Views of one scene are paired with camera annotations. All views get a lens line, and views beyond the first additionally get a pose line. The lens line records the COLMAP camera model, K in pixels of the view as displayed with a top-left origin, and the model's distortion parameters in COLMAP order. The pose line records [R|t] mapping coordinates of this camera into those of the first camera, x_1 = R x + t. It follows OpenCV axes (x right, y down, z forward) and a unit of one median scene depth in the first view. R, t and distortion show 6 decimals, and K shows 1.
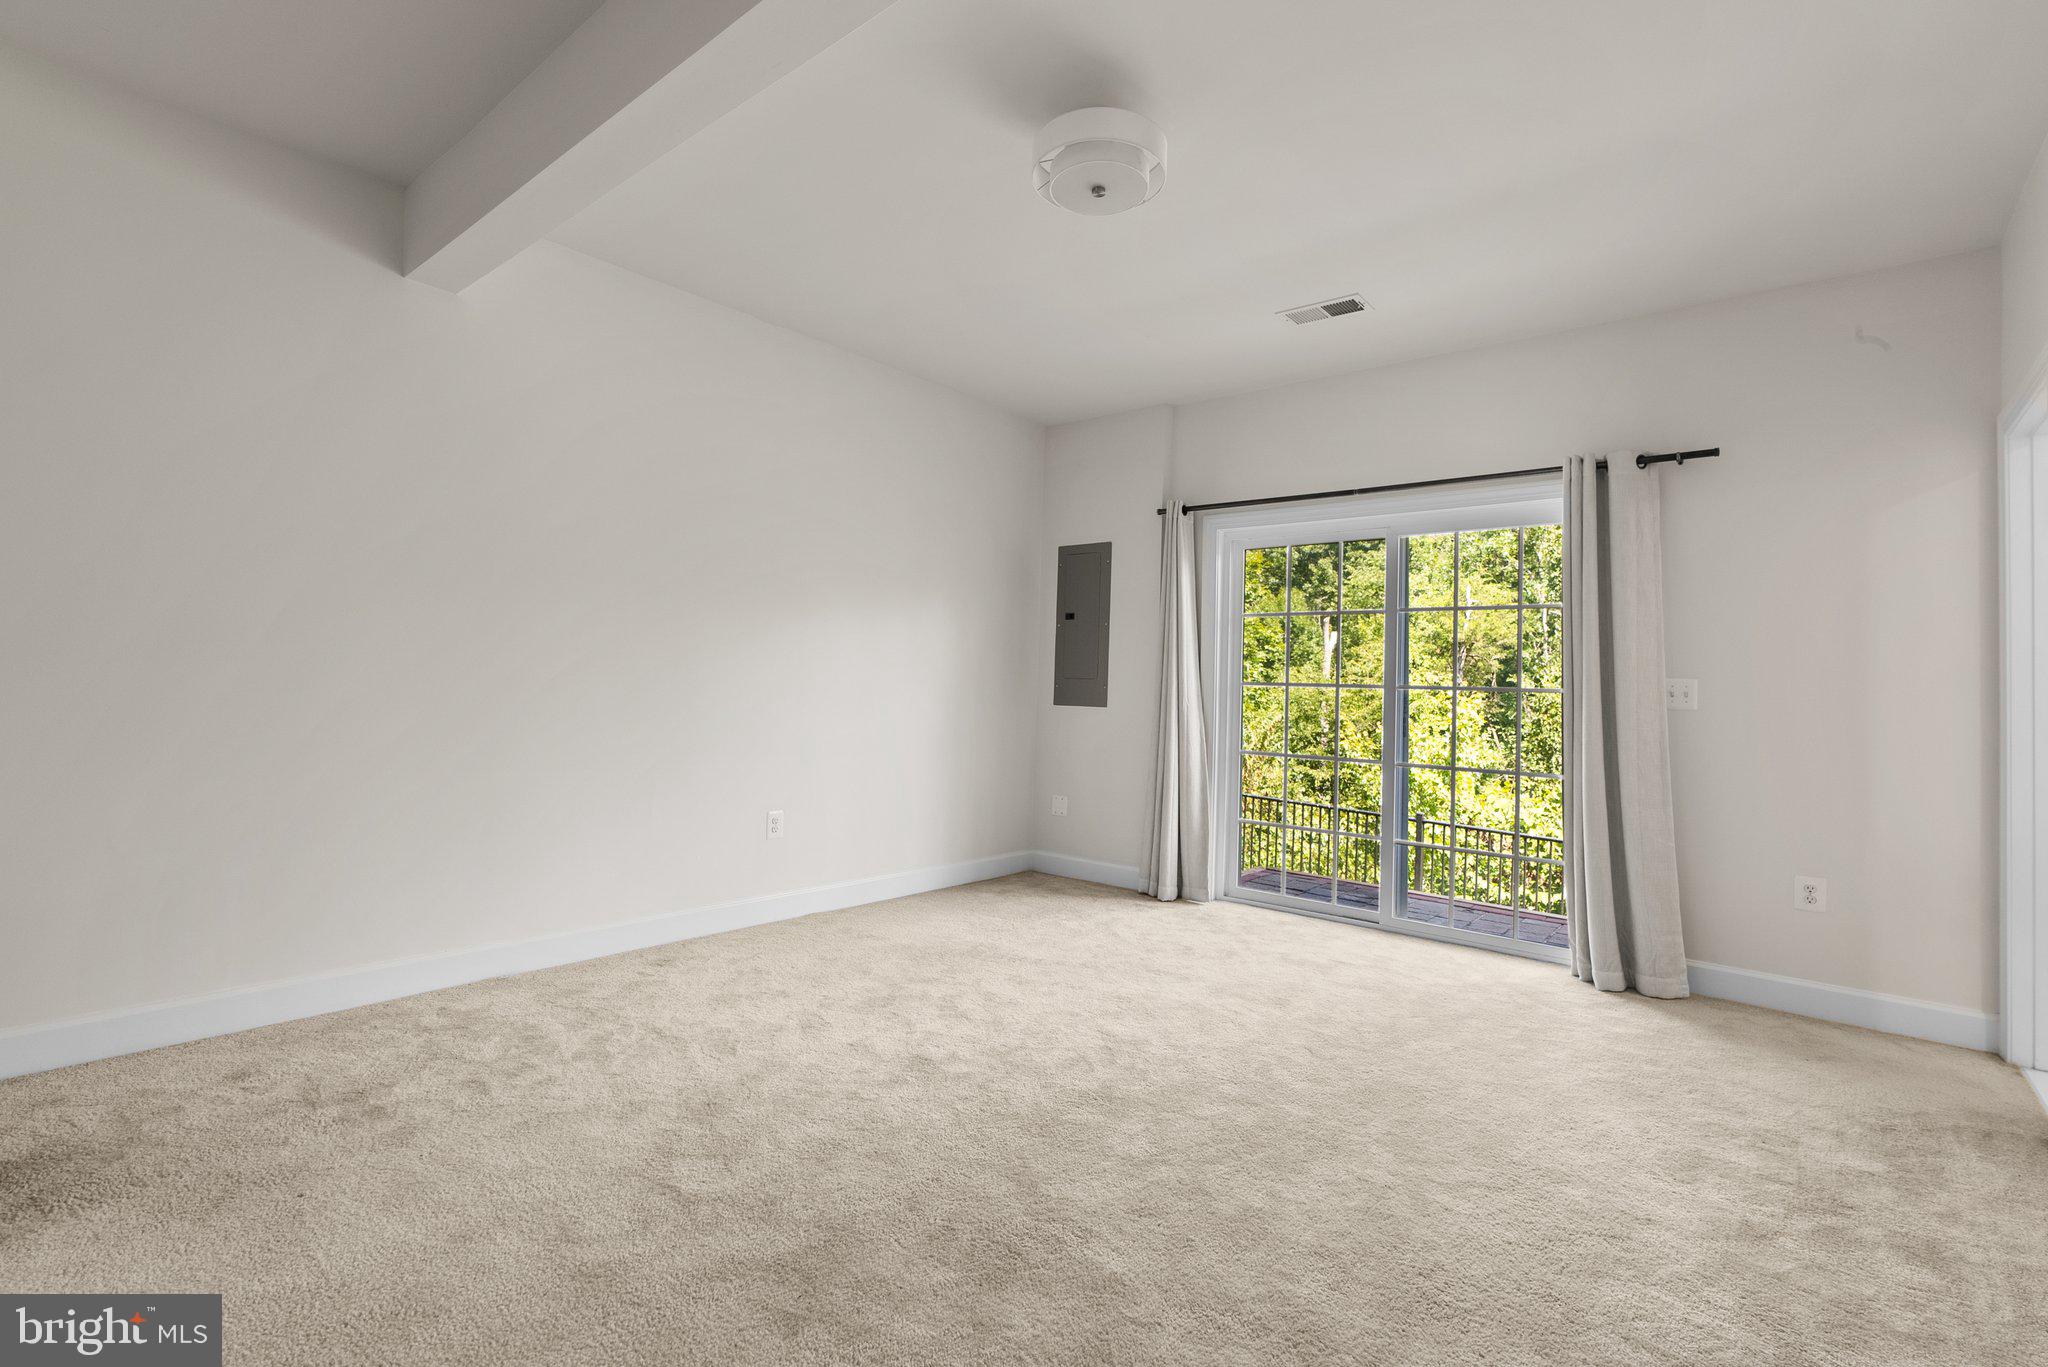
lens RADIAL K [[927.0, 0, 1022.7], [0, 927.0, 670.0], [0, 0, 1]] dist [-0.001044, -0.000004]
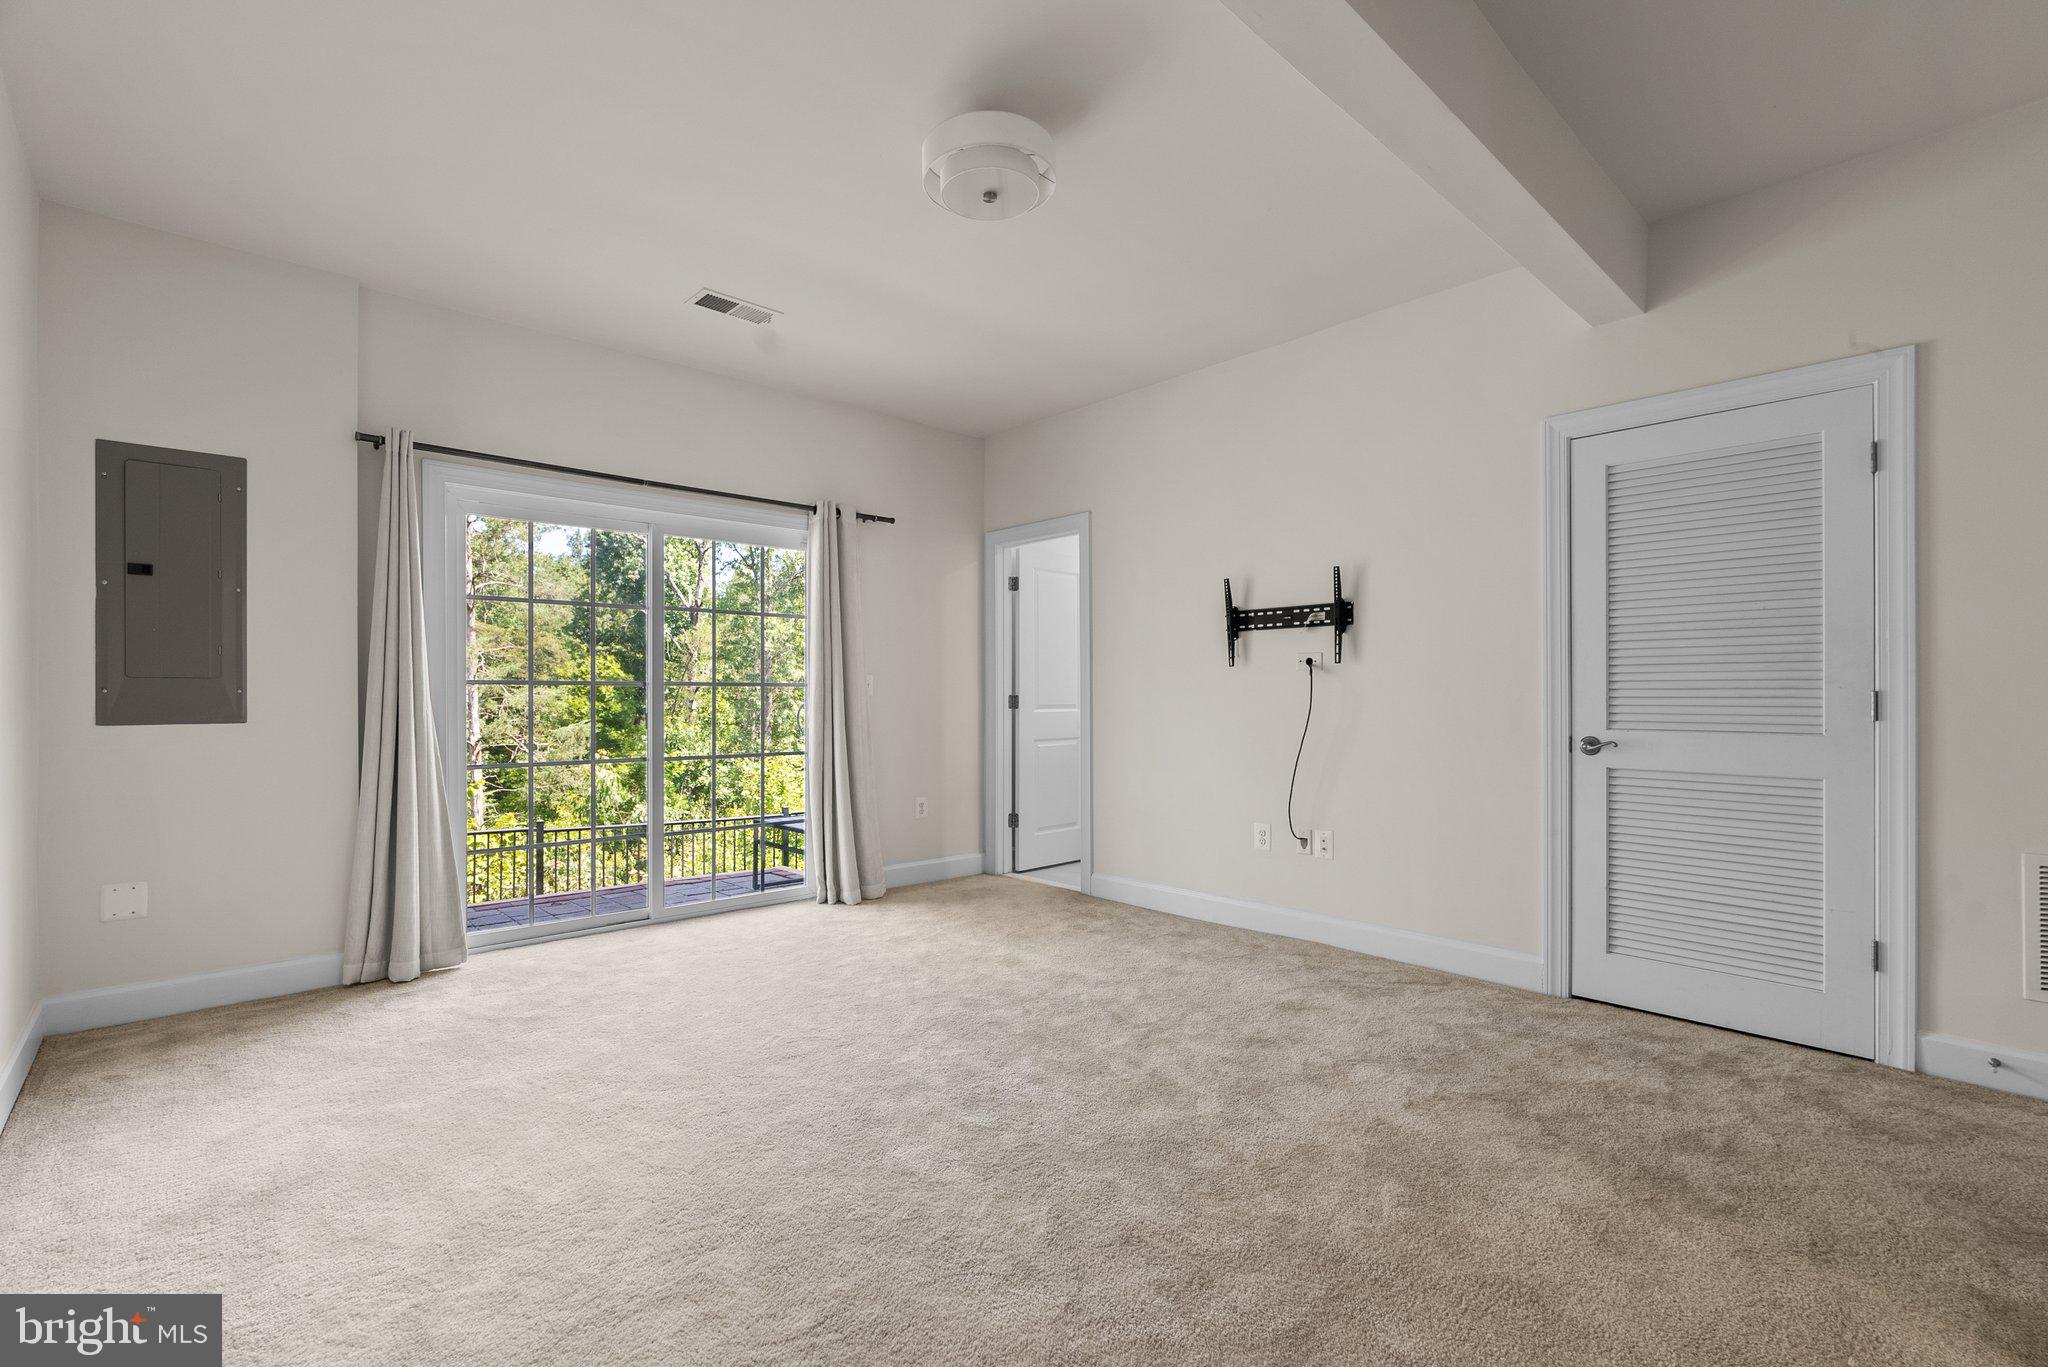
lens RADIAL K [[922.5, 0, 1020.0], [0, 922.5, 695.5], [0, 0, 1]] dist [-0.003730, 0.000706]
pose [[0.150041, -0.030040, 0.988223, -0.484690], [-0.008660, 0.999460, 0.031696, -0.002549], [-0.988642, -0.013314, 0.149700, 0.419409]]
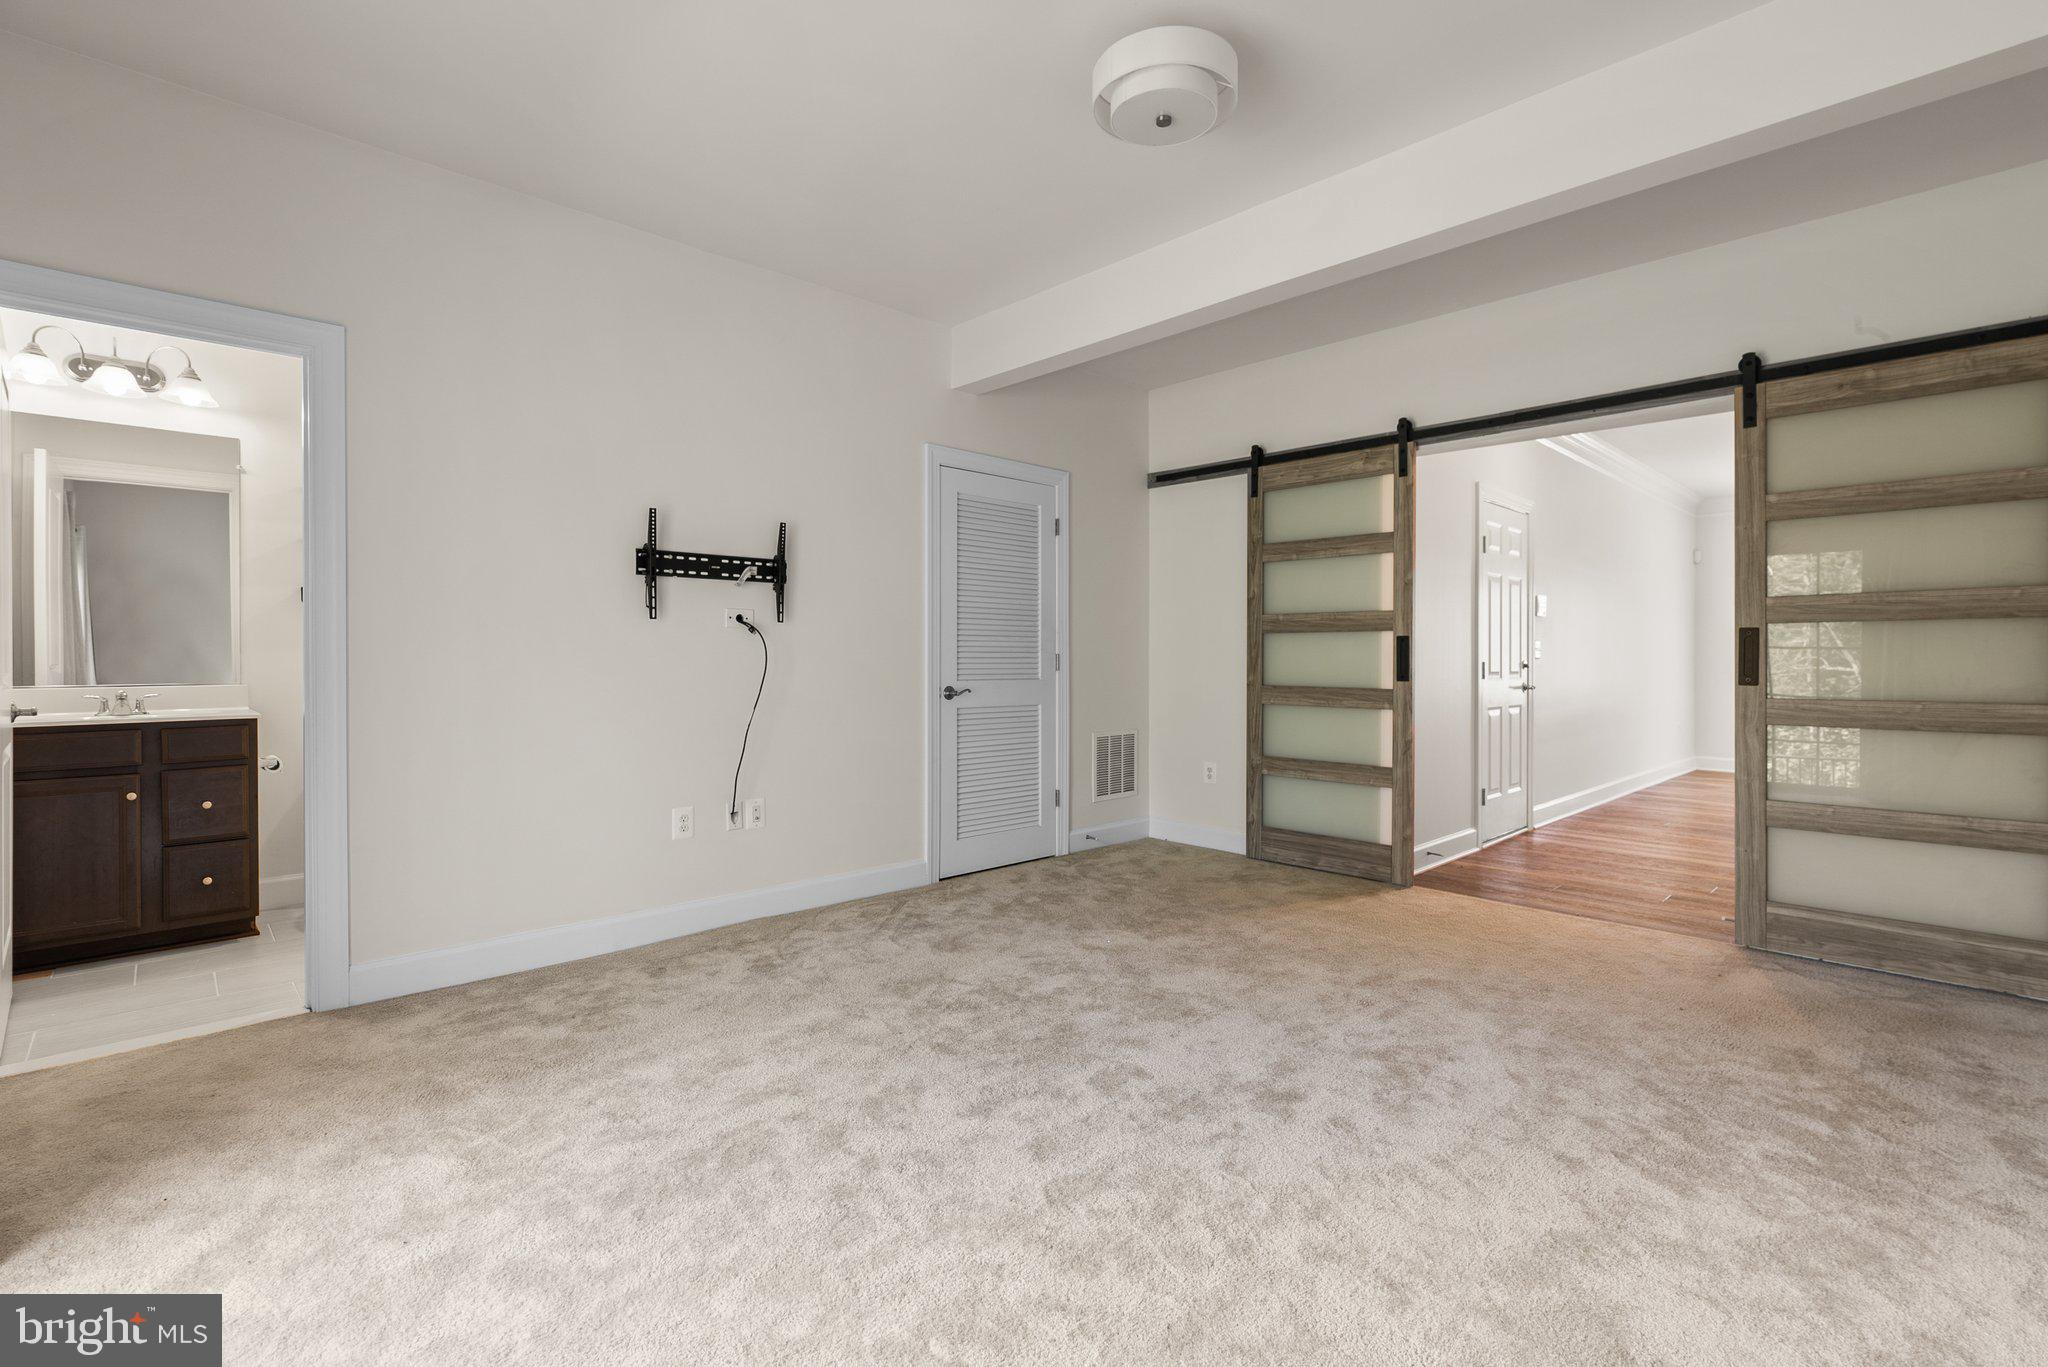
lens RADIAL K [[917.3, 0, 1026.8], [0, 917.3, 660.3], [0, 0, 1]] dist [-0.002463, 0.022767]
pose [[-0.990169, -0.030978, 0.136406, 0.044958], [-0.032455, 0.999436, -0.008617, 0.024829], [-0.136062, -0.012960, -0.990616, 1.014646]]
